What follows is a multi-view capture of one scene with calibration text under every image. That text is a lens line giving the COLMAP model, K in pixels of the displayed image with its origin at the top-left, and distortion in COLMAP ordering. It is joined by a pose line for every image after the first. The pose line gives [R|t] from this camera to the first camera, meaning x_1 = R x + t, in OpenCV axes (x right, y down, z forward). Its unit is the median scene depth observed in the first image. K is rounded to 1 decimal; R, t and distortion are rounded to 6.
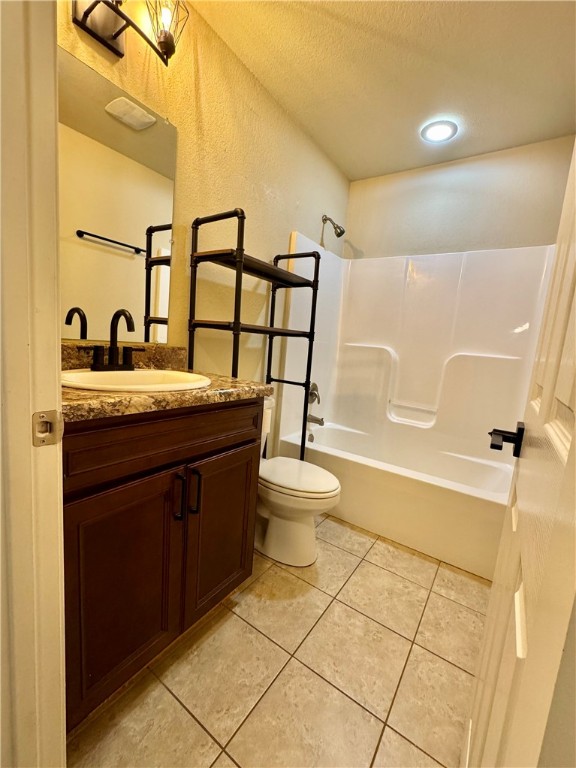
lens RADIAL K [[320.4, 0, 293.2], [0, 320.4, 383.2], [0, 0, 1]] dist [0.004217, 0.000365]
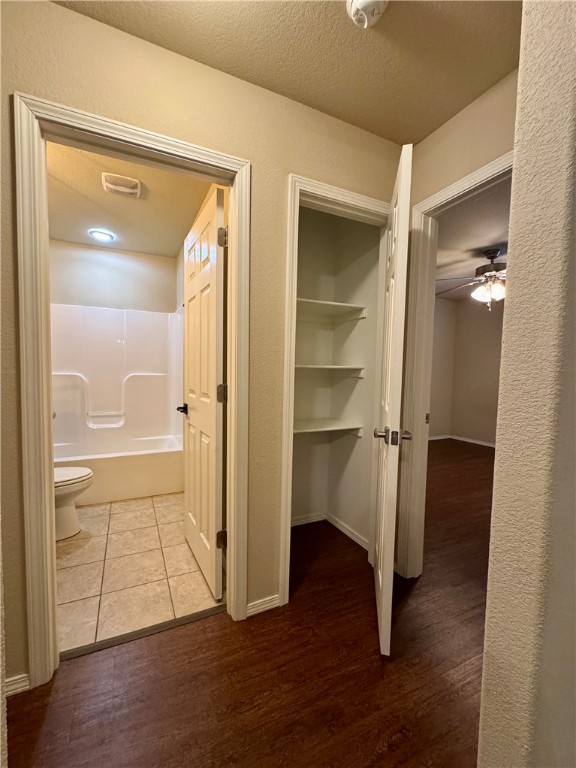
lens RADIAL K [[328.3, 0, 289.6], [0, 328.3, 386.4], [0, 0, 1]] dist [-0.004482, 0.001549]
pose [[0.486955, -0.130872, 0.863566, -0.663658], [0.134444, 0.988159, 0.073943, -0.067261], [-0.863017, 0.080095, 0.498784, -0.605161]]
